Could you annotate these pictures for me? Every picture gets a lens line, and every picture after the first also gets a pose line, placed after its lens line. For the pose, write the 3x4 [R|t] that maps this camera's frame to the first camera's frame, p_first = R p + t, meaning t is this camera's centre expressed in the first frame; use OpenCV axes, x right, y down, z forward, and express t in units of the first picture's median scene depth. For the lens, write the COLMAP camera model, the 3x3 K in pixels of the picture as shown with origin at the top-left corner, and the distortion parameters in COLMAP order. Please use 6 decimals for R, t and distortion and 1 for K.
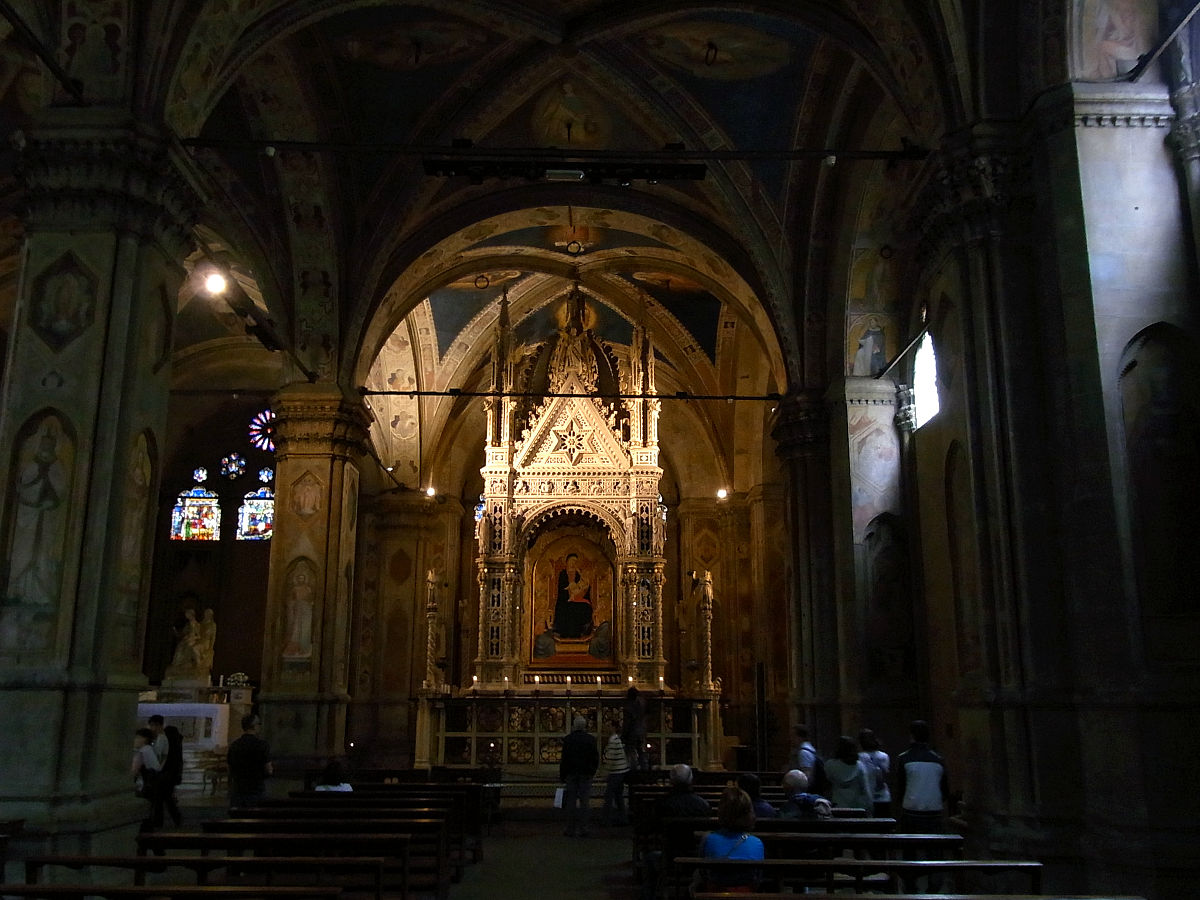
lens RADIAL K [[1059.9, 0, 531.2], [0, 1059.9, 448.2], [0, 0, 1]] dist [-0.003841, -0.005534]
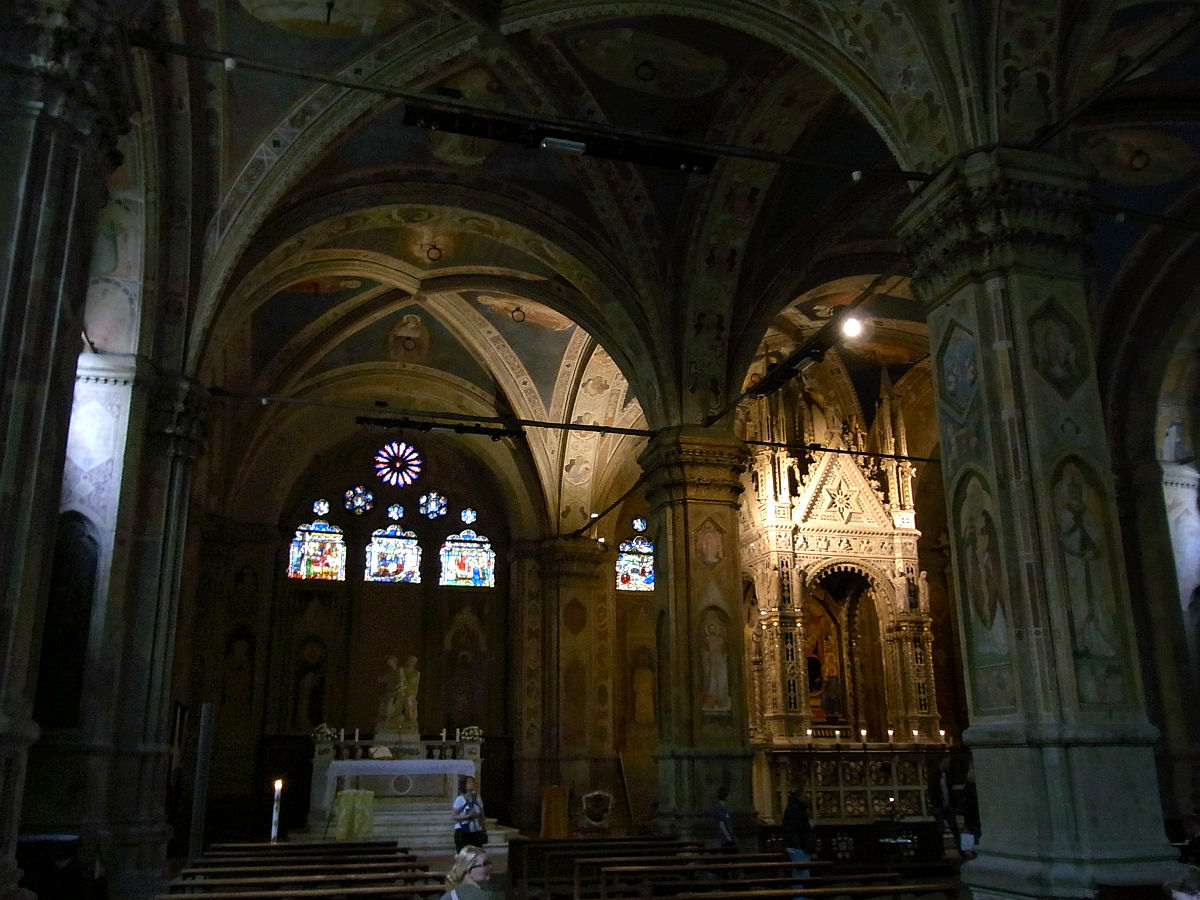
lens RADIAL K [[1059.9, 0, 621.5], [0, 1059.9, 465.8], [0, 0, 1]] dist [-0.003841, -0.005534]
pose [[0.956635, 0.070460, 0.282639, -0.481900], [-0.061402, 0.997279, -0.040791, 0.015834], [-0.284744, 0.021668, 0.958359, 0.076437]]
